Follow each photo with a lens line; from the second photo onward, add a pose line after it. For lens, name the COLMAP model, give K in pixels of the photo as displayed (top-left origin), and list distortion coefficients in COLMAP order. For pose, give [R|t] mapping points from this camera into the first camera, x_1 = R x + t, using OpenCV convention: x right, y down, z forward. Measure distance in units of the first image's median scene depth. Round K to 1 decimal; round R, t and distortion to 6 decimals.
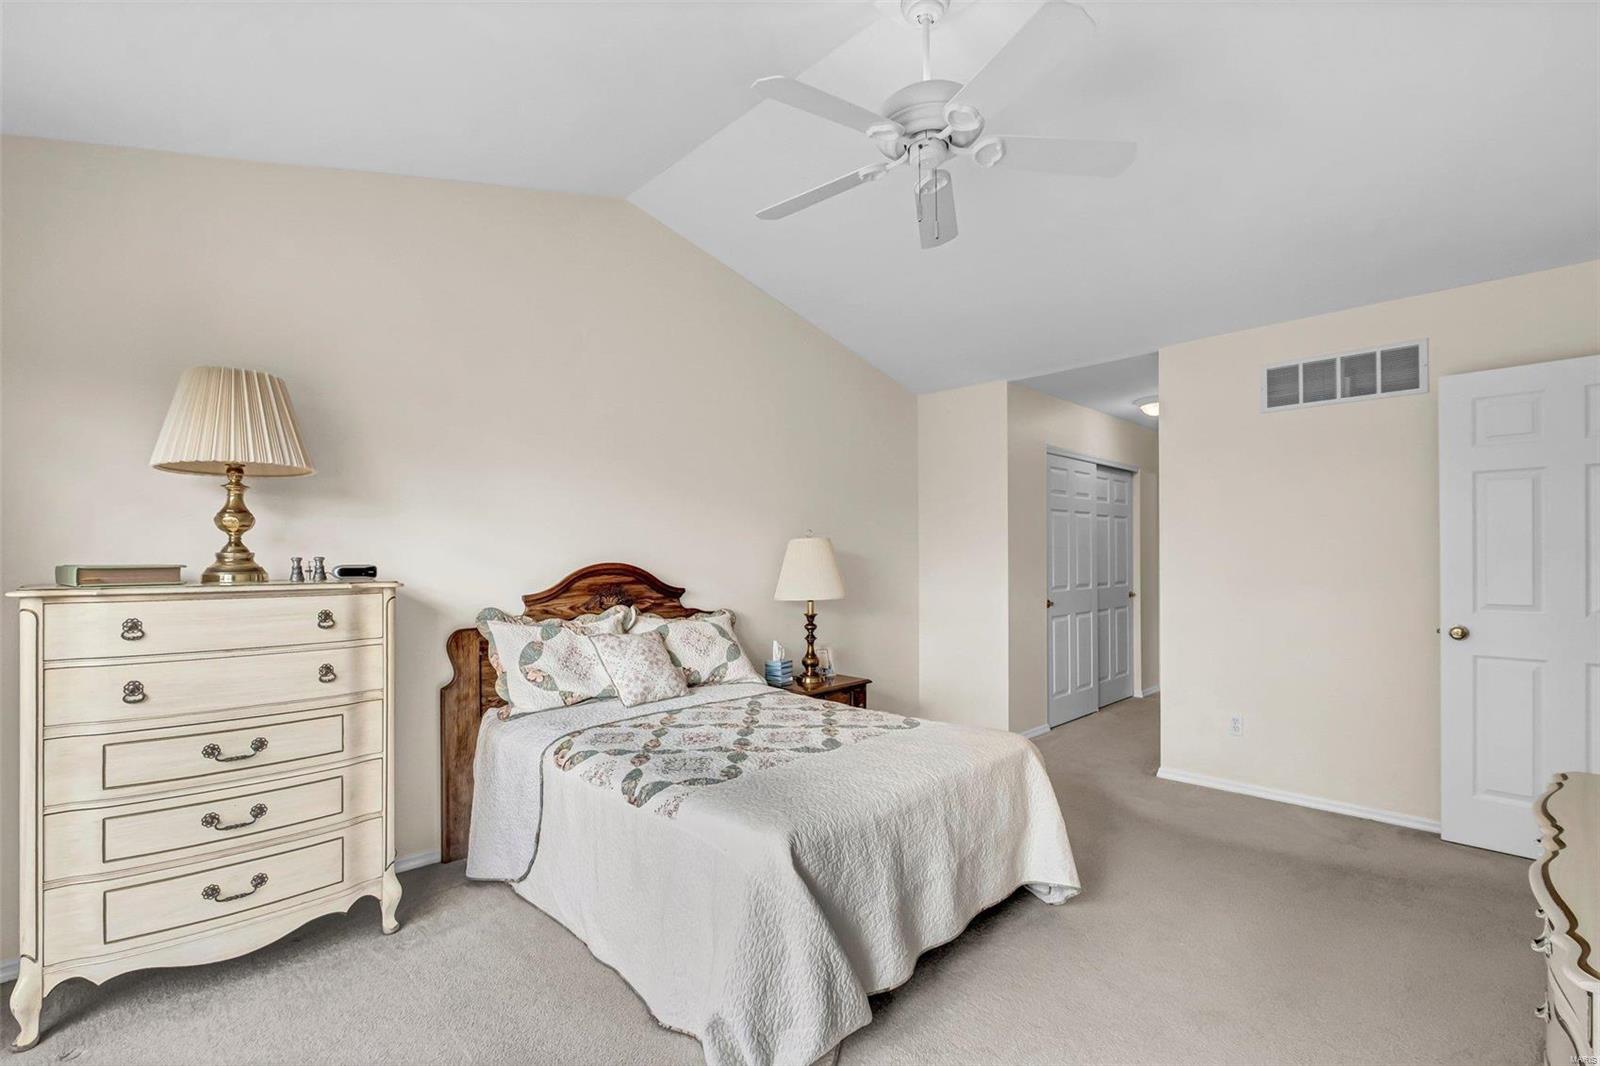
lens RADIAL K [[709.4, 0, 791.0], [0, 709.4, 543.9], [0, 0, 1]] dist [-0.002241, -0.001397]
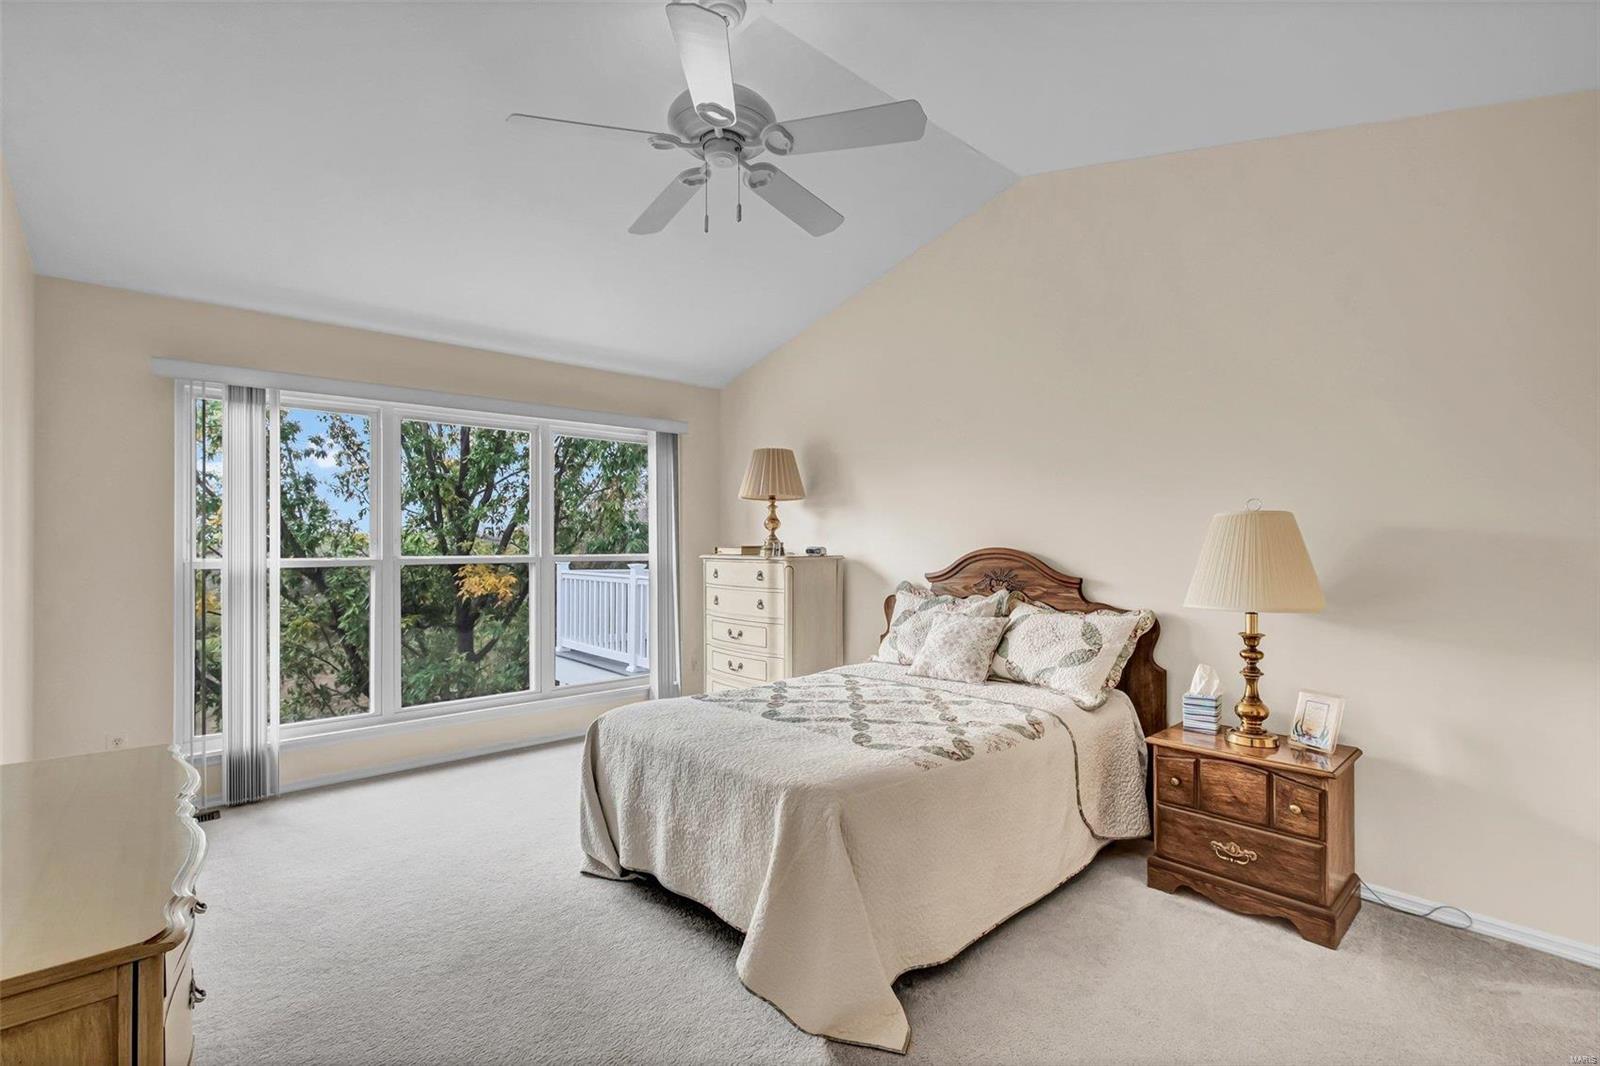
lens RADIAL K [[709.4, 0, 791.0], [0, 709.4, 540.7], [0, 0, 1]] dist [-0.002241, -0.001397]
pose [[-0.031430, -0.006000, -0.999488, 0.845569], [0.016599, 0.999841, -0.006524, 0.020070], [0.999368, -0.016796, -0.031325, 0.798099]]
